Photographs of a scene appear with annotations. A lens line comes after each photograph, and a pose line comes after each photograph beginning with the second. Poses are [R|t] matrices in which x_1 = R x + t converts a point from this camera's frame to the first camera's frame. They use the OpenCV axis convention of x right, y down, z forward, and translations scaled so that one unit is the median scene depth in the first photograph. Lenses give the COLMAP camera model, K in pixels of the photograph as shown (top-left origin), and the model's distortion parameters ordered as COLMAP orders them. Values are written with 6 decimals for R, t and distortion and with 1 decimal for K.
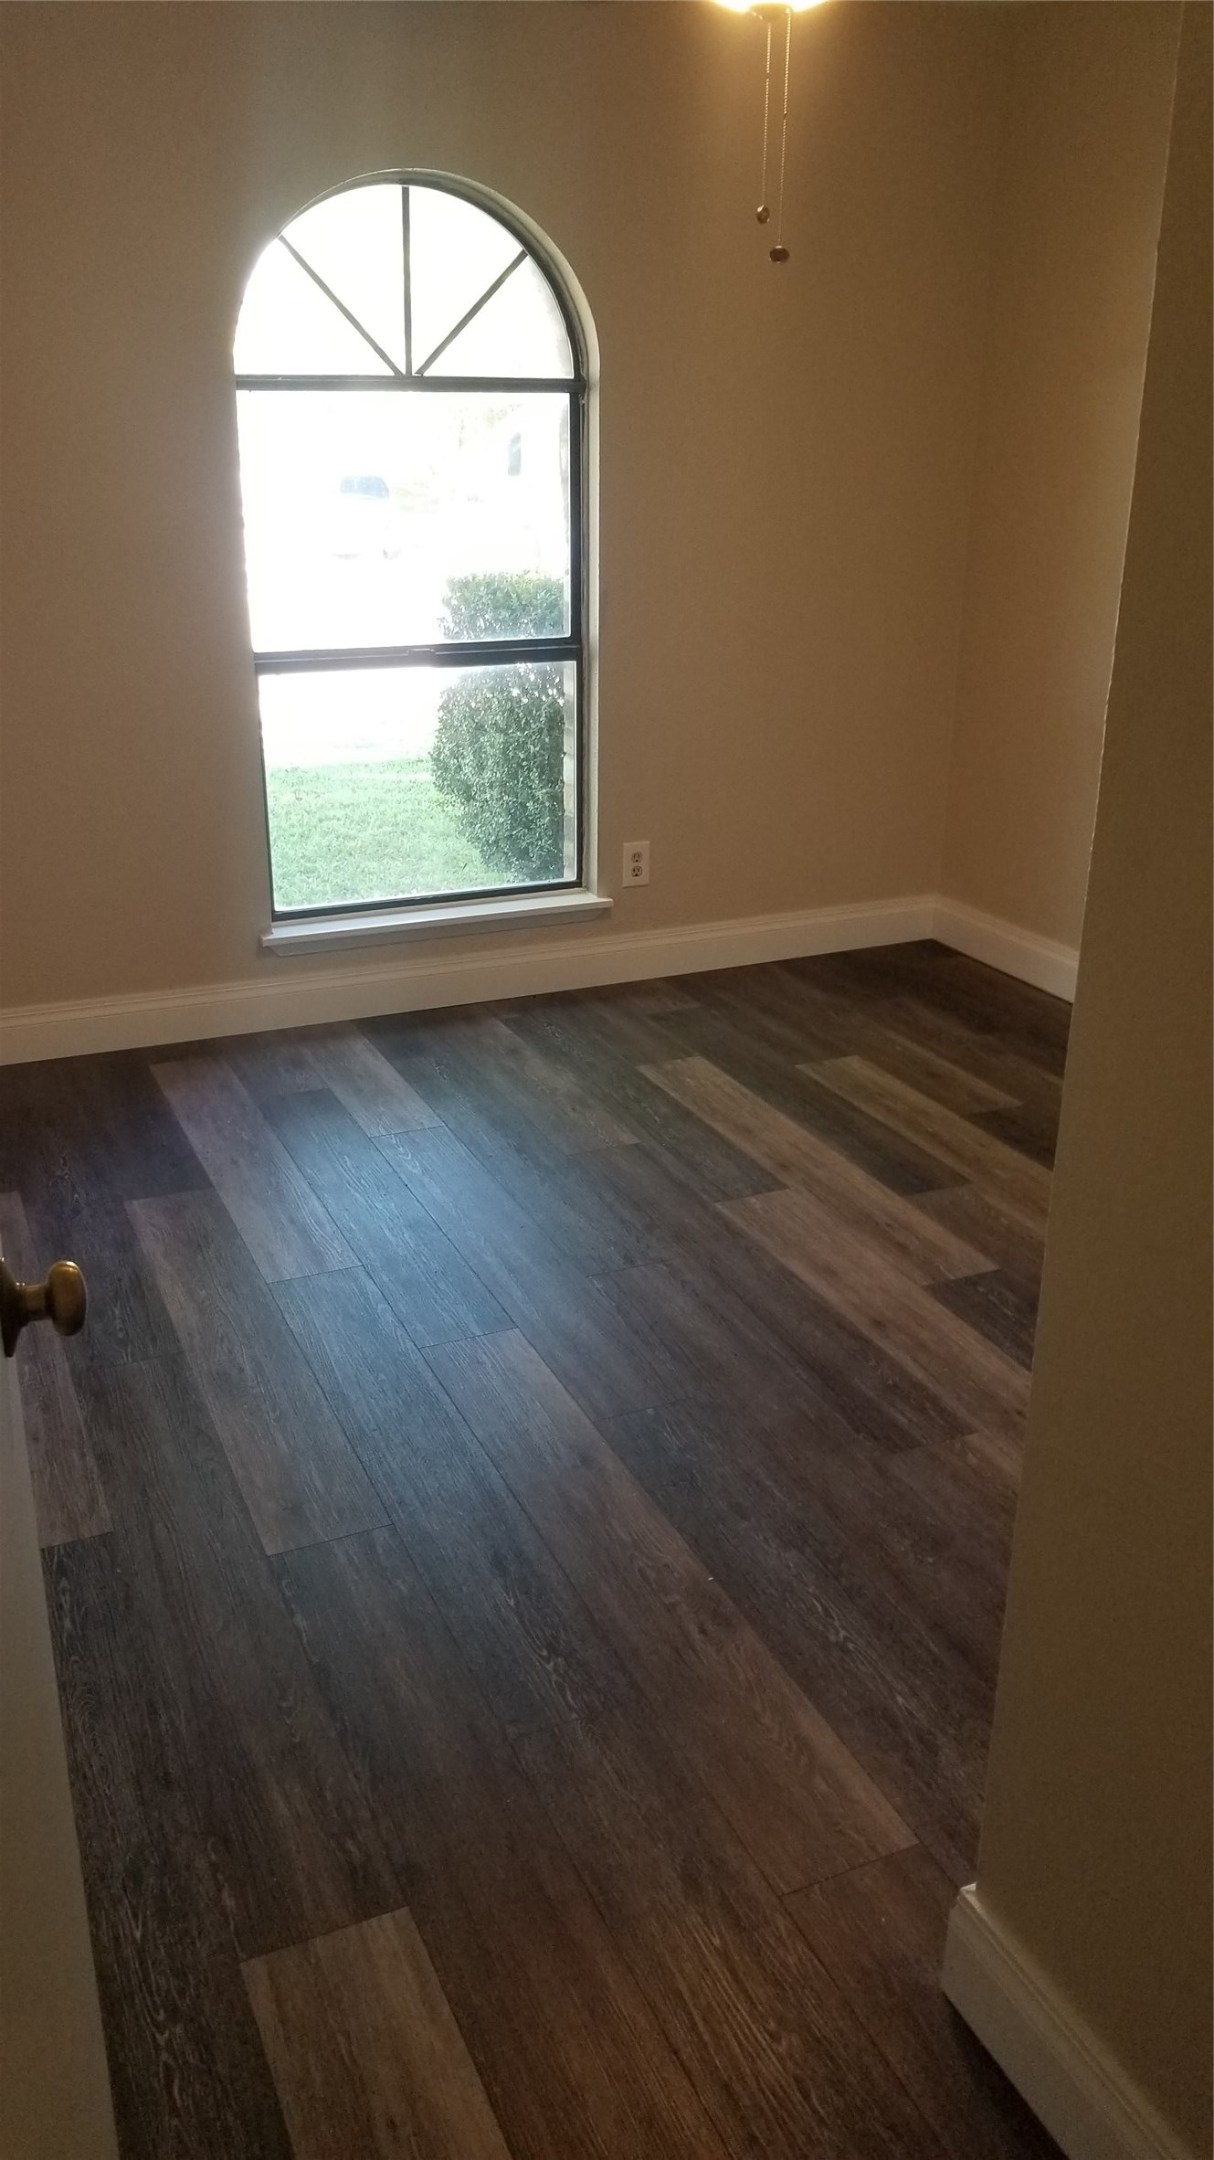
lens RADIAL K [[1672.3, 0, 607.0], [0, 1672.3, 1080.0], [0, 0, 1]] dist [0.085736, -0.005410]
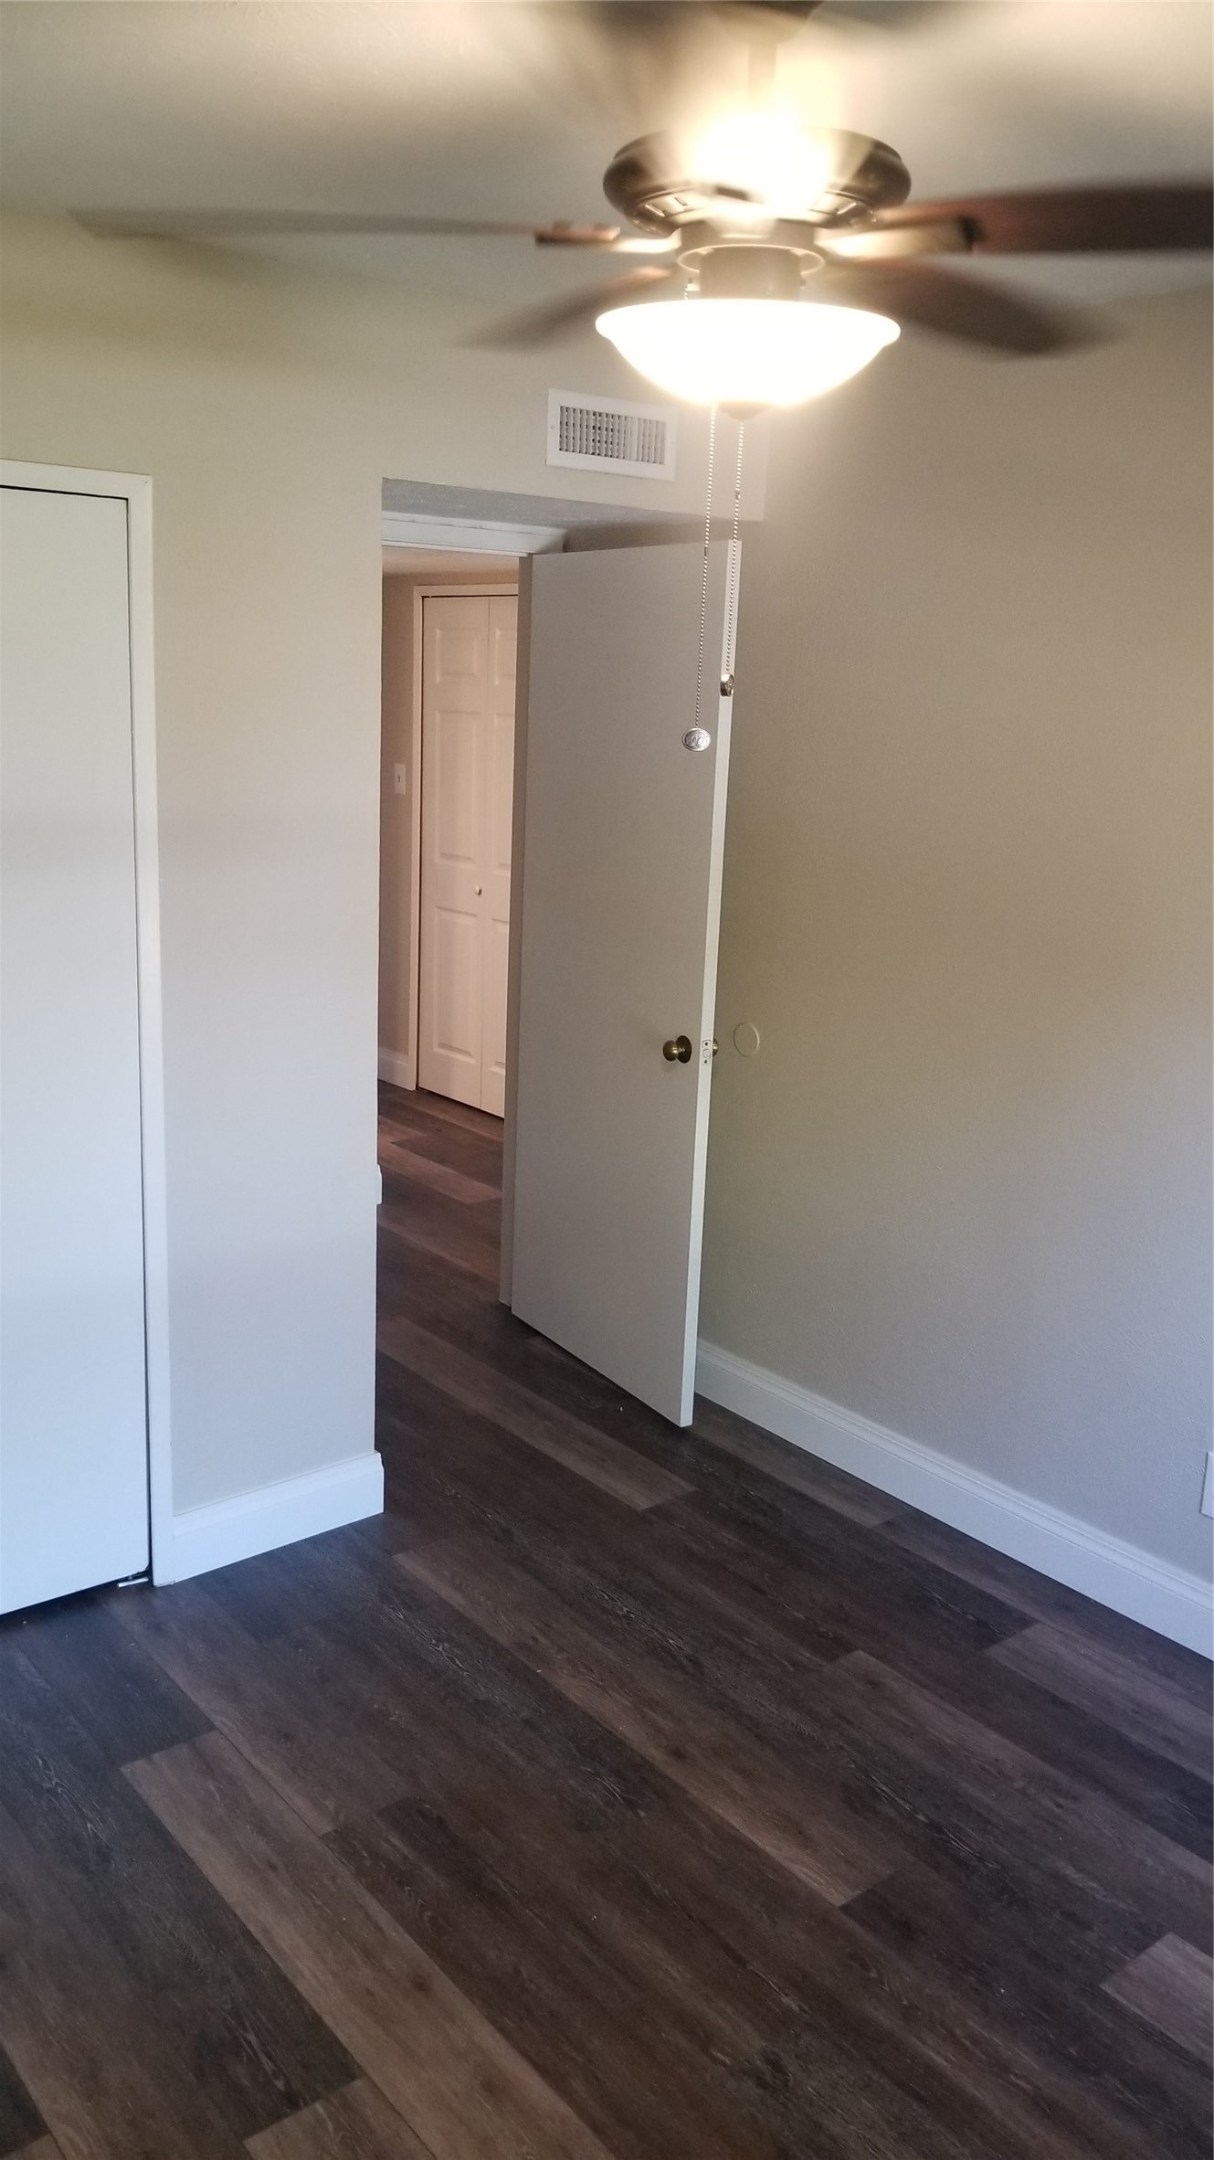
lens RADIAL K [[1686.3, 0, 607.0], [0, 1686.3, 1080.0], [0, 0, 1]] dist [-0.003366, -0.003225]
pose [[-0.962061, 0.023168, -0.271849, 0.319817], [-0.139785, 0.813823, 0.564050, -0.749908], [0.234305, 0.580650, -0.779709, 1.570183]]
